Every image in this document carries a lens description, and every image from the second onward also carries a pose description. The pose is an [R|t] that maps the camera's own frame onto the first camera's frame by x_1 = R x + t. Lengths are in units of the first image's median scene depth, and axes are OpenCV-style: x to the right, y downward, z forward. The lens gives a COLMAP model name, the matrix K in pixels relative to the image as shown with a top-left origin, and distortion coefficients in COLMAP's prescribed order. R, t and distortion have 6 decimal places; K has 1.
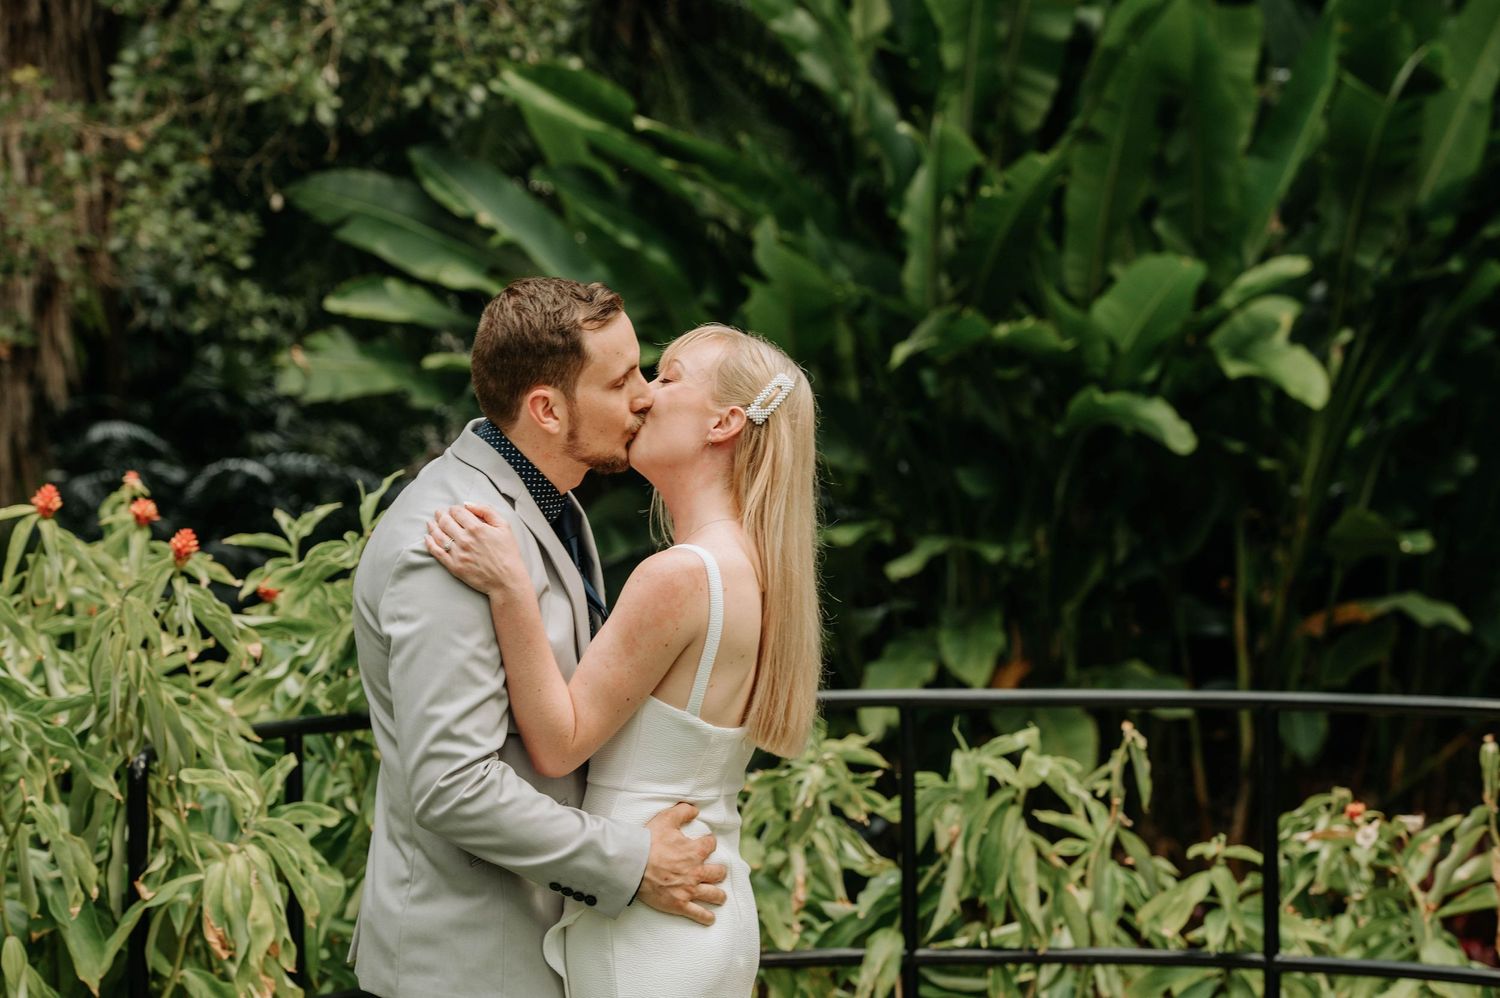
lens RADIAL K [[4394.2, 0, 750.0], [0, 4394.2, 499.0], [0, 0, 1]] dist [-0.049653, -0.325731]
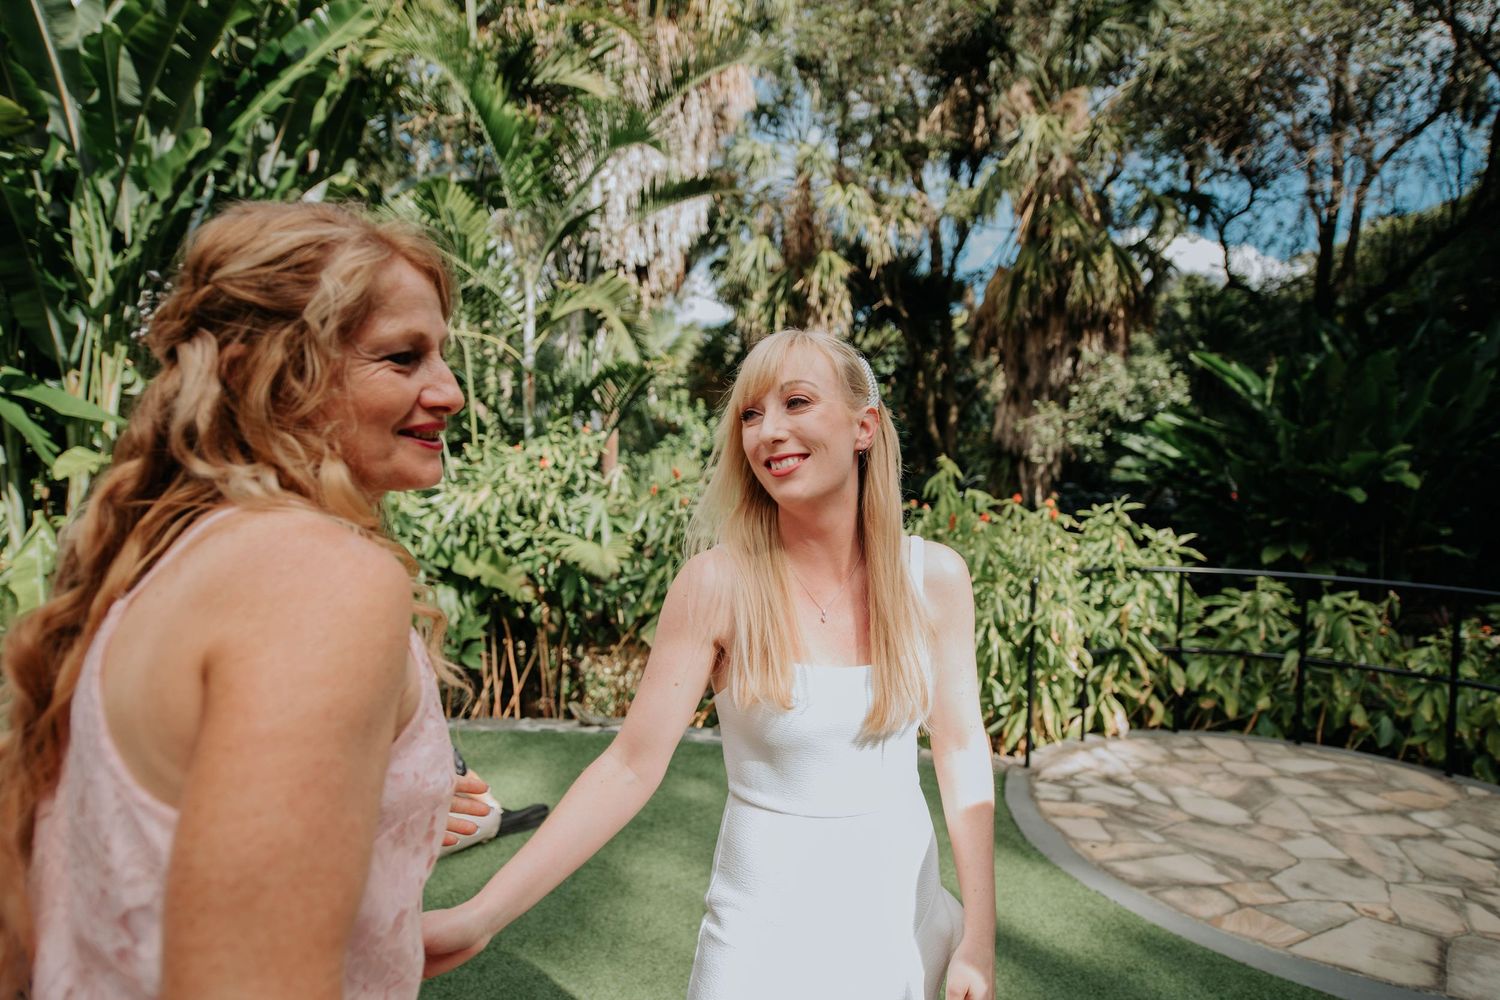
lens RADIAL K [[823.1, 0, 750.0], [0, 823.1, 500.0], [0, 0, 1]] dist [0.000443, 0.000695]
pose [[0.866931, 0.053407, -0.495558, -0.018930], [-0.049710, 0.998550, 0.020652, -0.000859], [0.495943, 0.006730, 0.868329, 0.300997]]
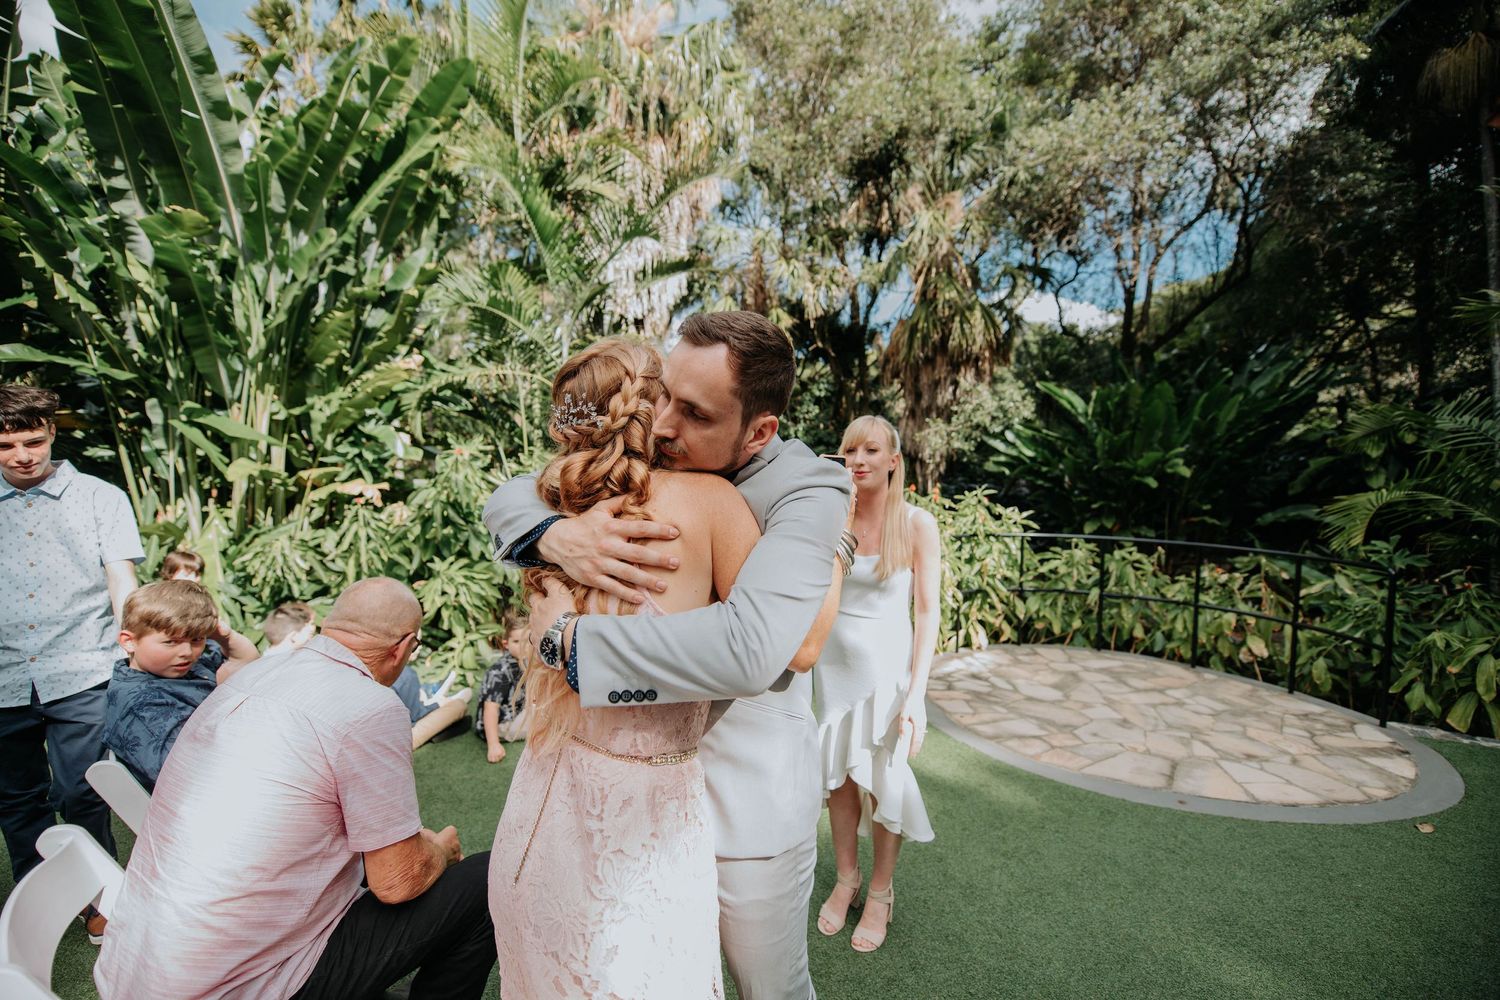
lens RADIAL K [[618.0, 0, 750.0], [0, 618.0, 500.0], [0, 0, 1]] dist [0.000323, -0.000091]
pose [[0.891827, 0.047768, -0.449848, -0.005064], [-0.037509, 0.998793, 0.031696, -0.000827], [0.450819, -0.011394, 0.892543, 0.255887]]
